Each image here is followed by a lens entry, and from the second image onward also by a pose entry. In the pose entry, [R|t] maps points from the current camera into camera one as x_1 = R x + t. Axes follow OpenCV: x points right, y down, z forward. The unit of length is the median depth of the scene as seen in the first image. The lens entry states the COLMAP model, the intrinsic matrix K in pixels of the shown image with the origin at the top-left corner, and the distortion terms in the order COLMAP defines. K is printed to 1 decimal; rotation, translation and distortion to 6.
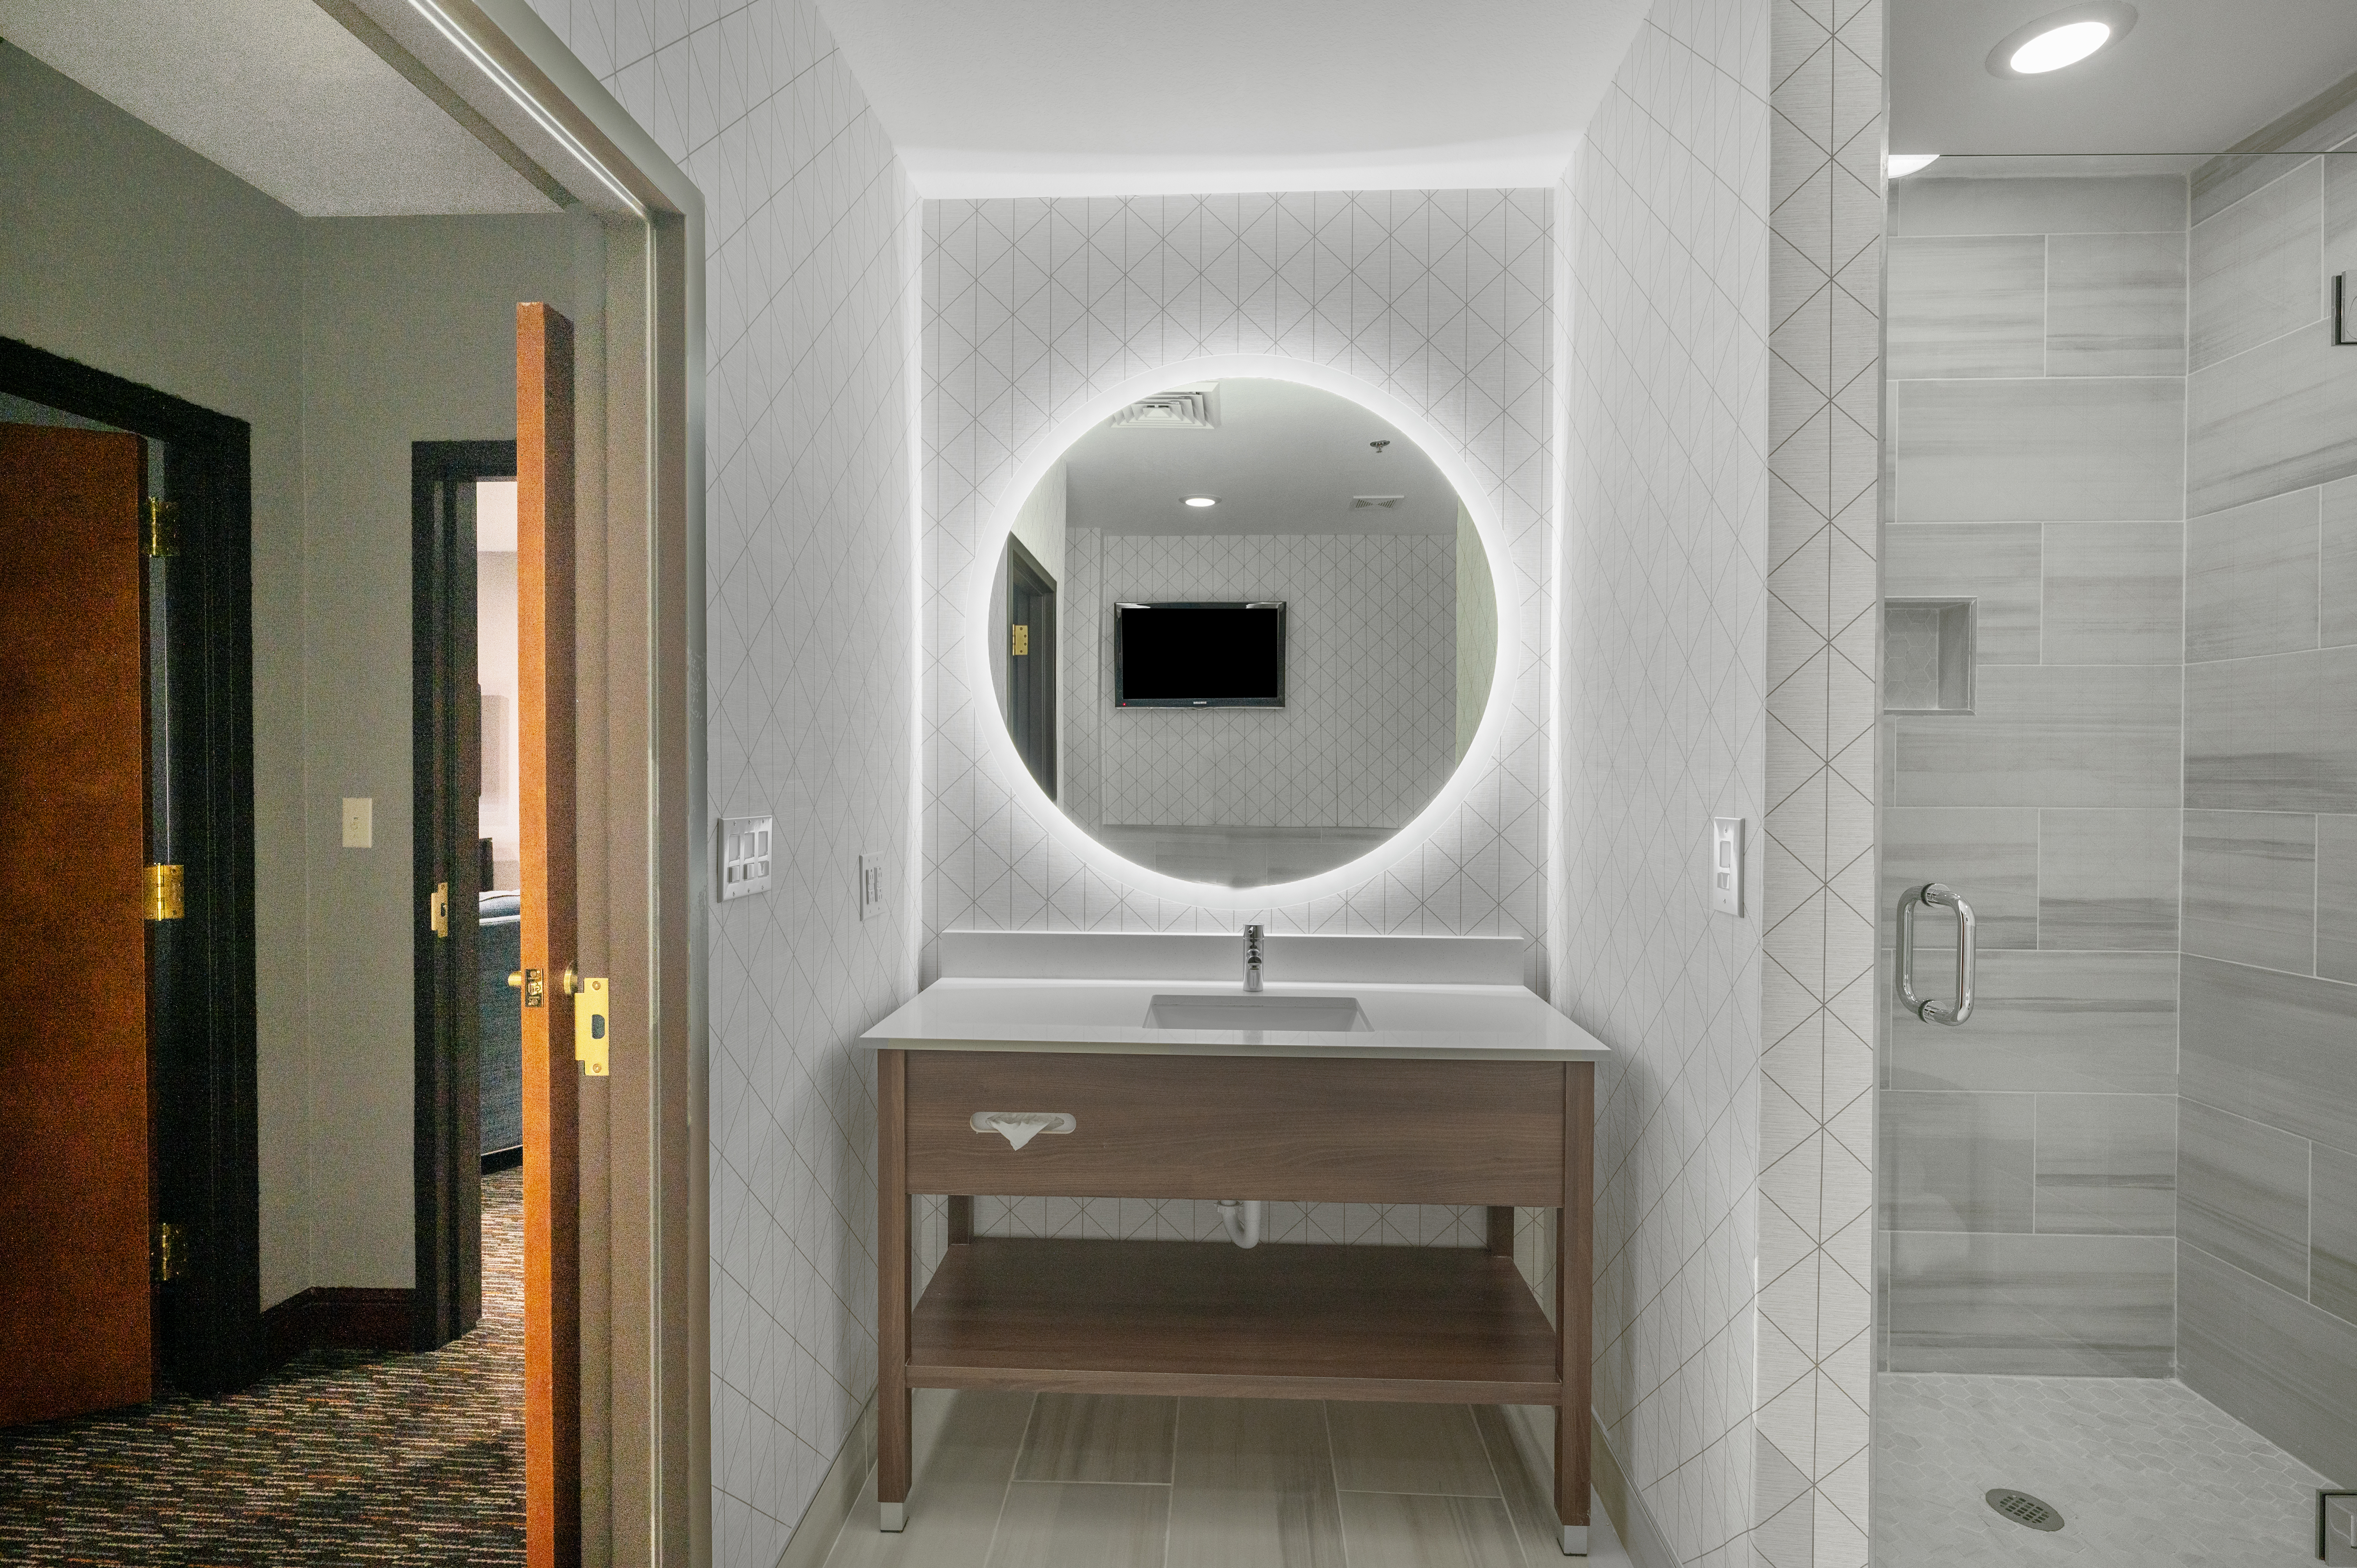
lens RADIAL K [[1086.6, 0, 1178.2], [0, 1086.6, 782.7], [0, 0, 1]] dist [-0.001266, 0.000023]
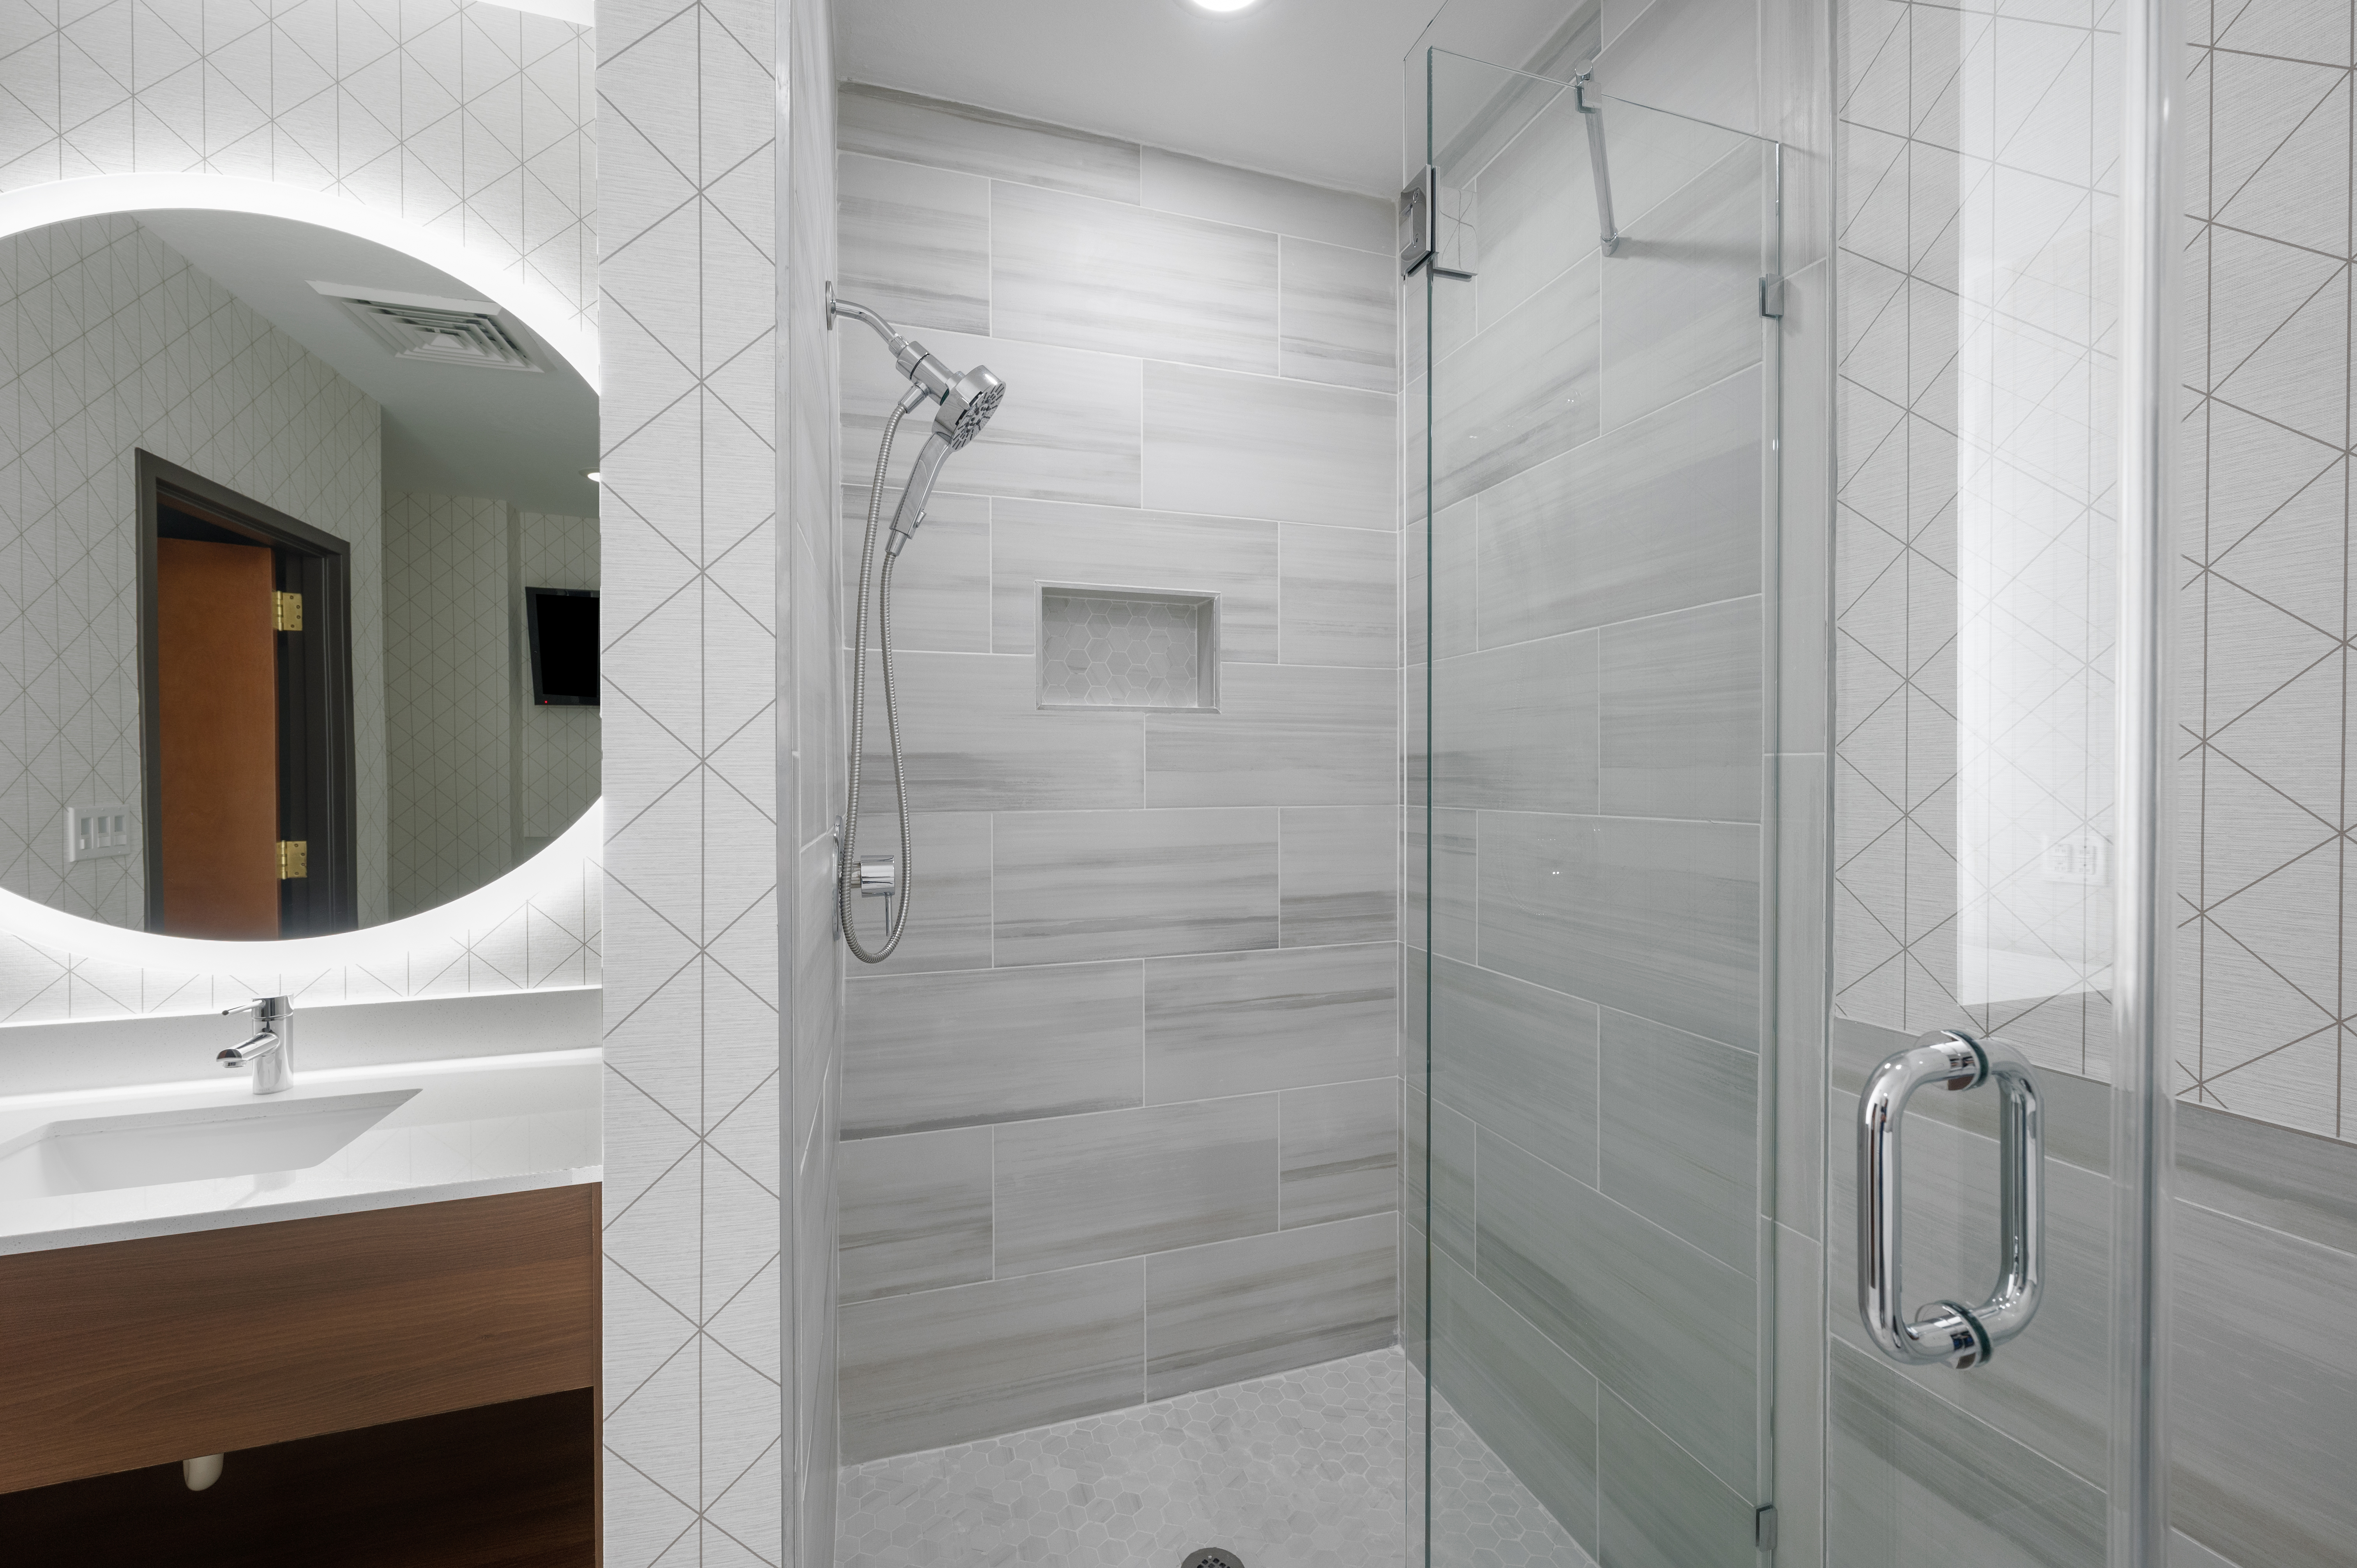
lens RADIAL K [[934.1, 0, 1178.6], [0, 934.1, 784.9], [0, 0, 1]] dist [-0.001140, 0.000131]
pose [[0.931754, -0.010977, 0.362924, 0.395461], [0.010134, 0.999940, 0.004227, -0.001716], [-0.362948, -0.000261, 0.931809, 0.231141]]
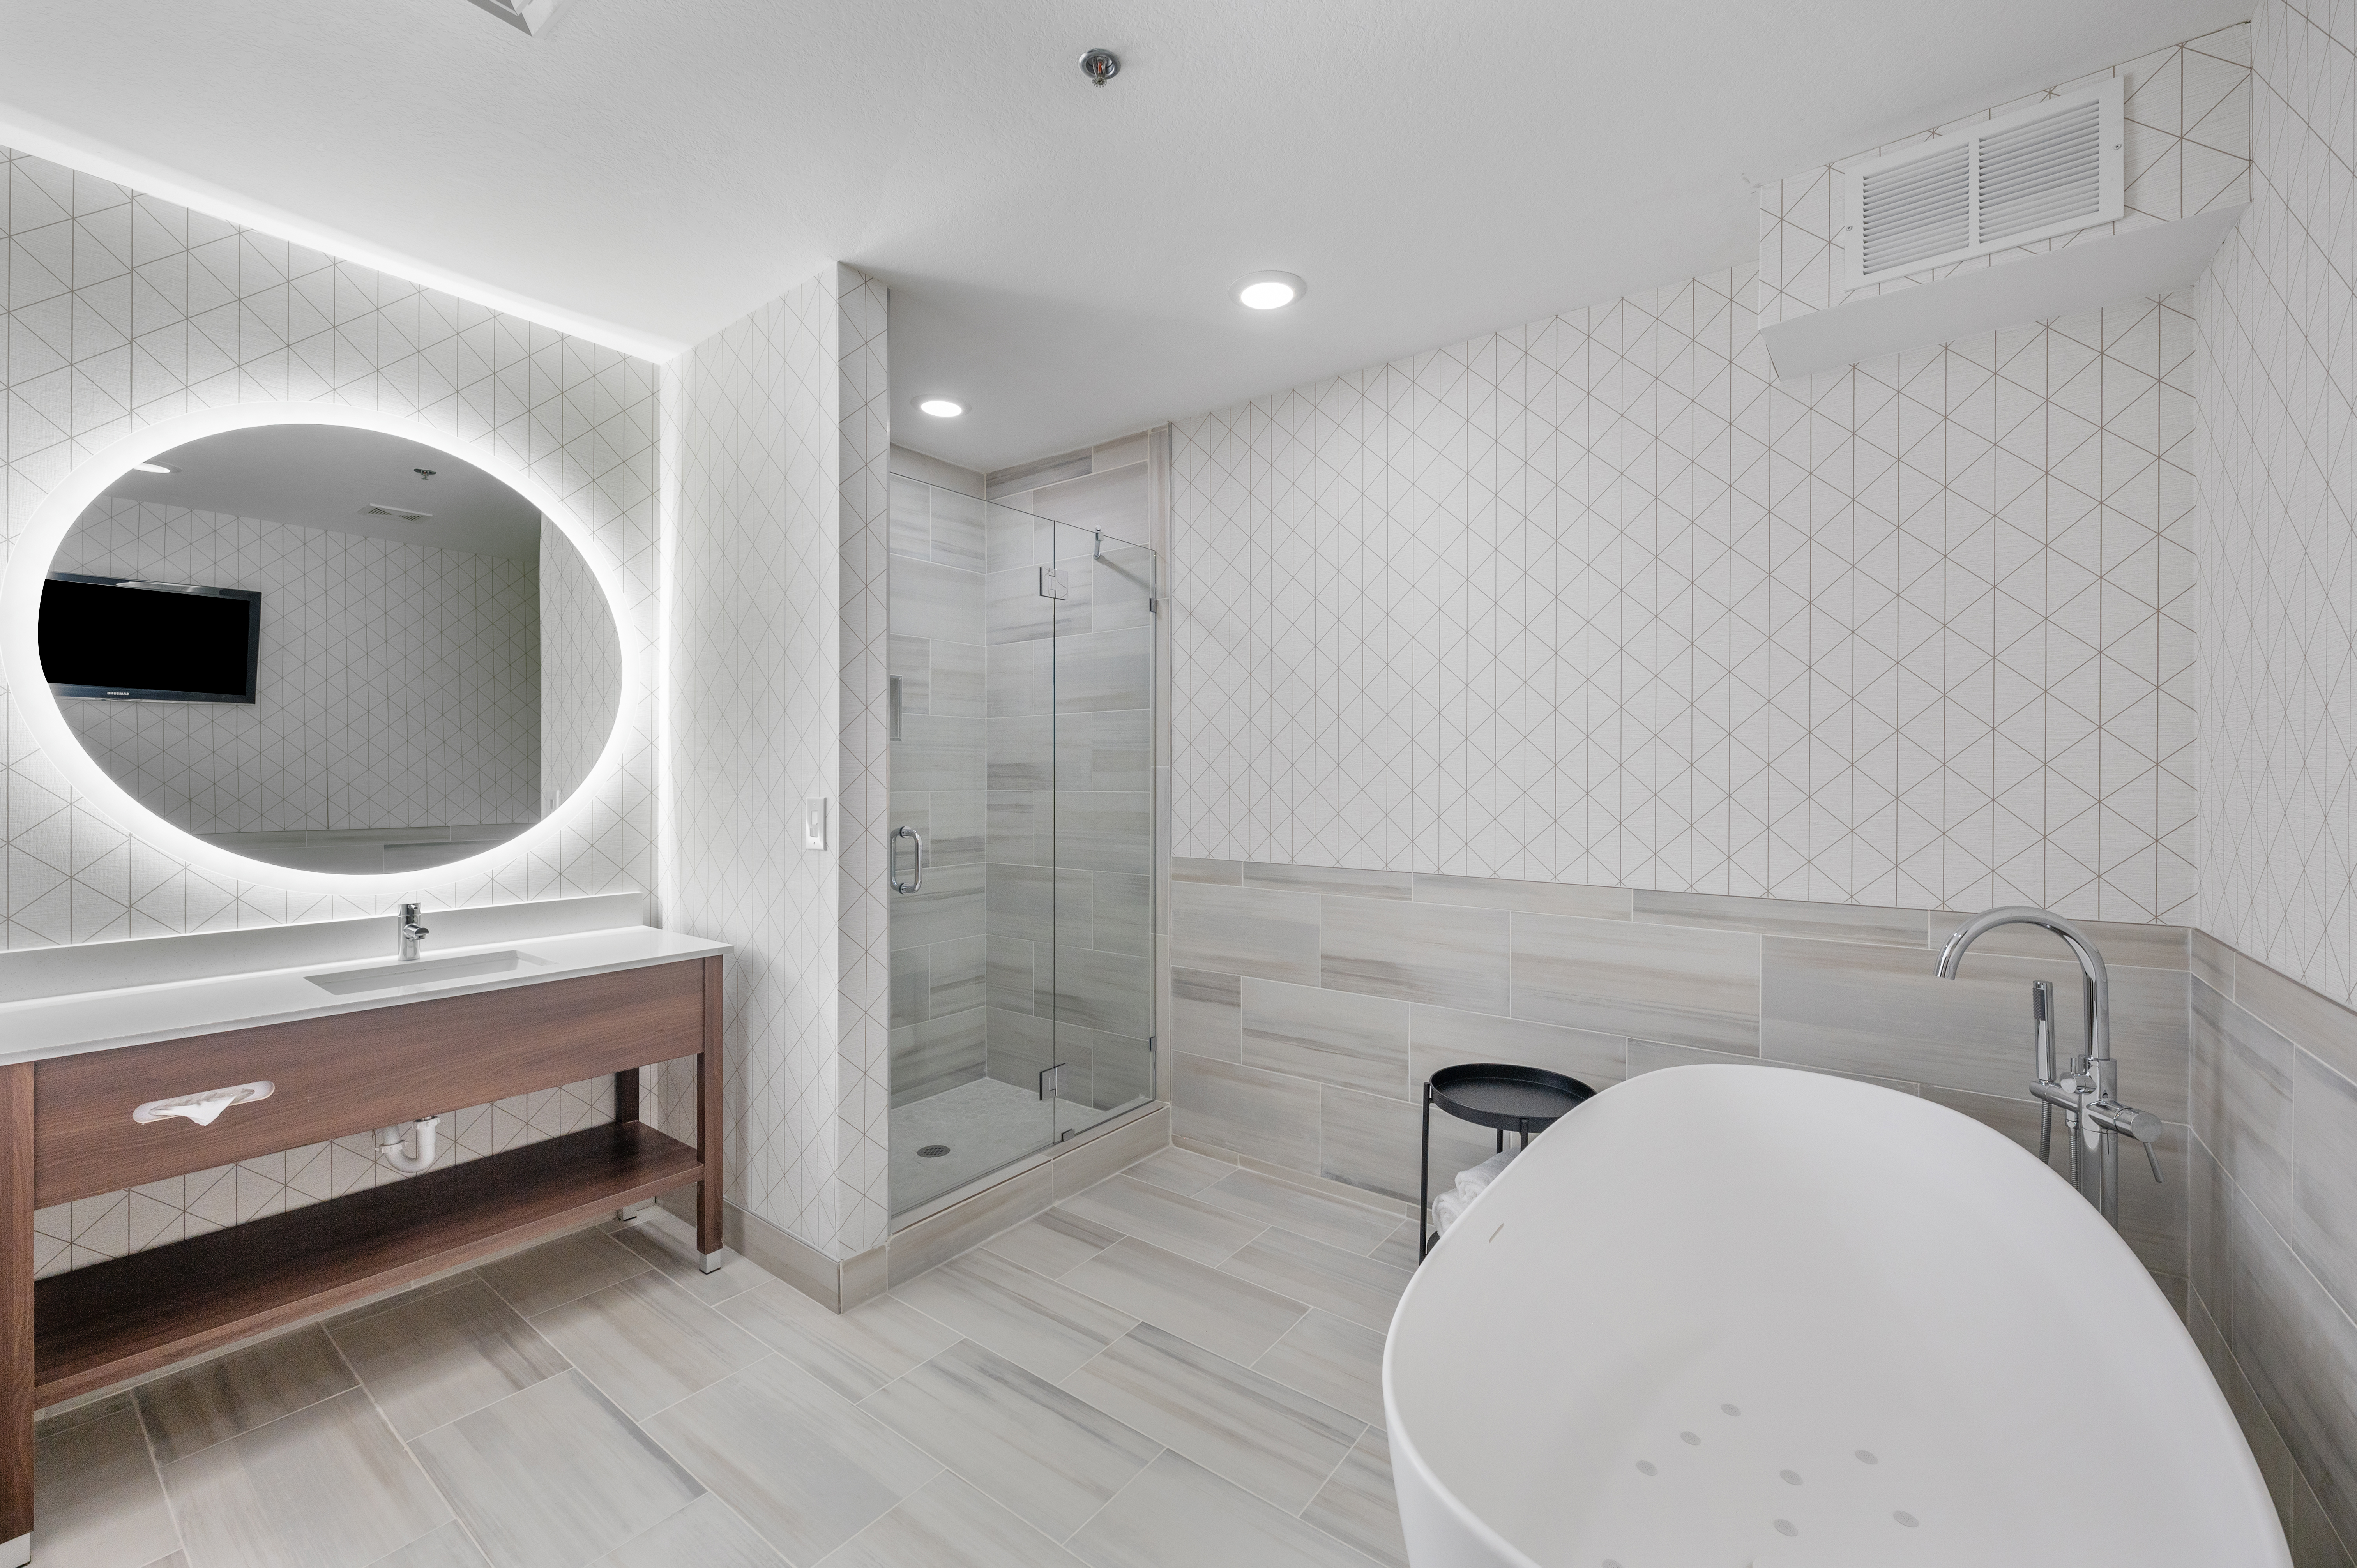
lens RADIAL K [[934.1, 0, 1176.5], [0, 934.1, 772.5], [0, 0, 1]] dist [-0.001140, 0.000131]
pose [[0.564172, -0.003323, 0.825651, -0.296883], [0.010801, 0.999936, -0.003357, 0.000979], [-0.825587, 0.010812, 0.564172, -0.260097]]
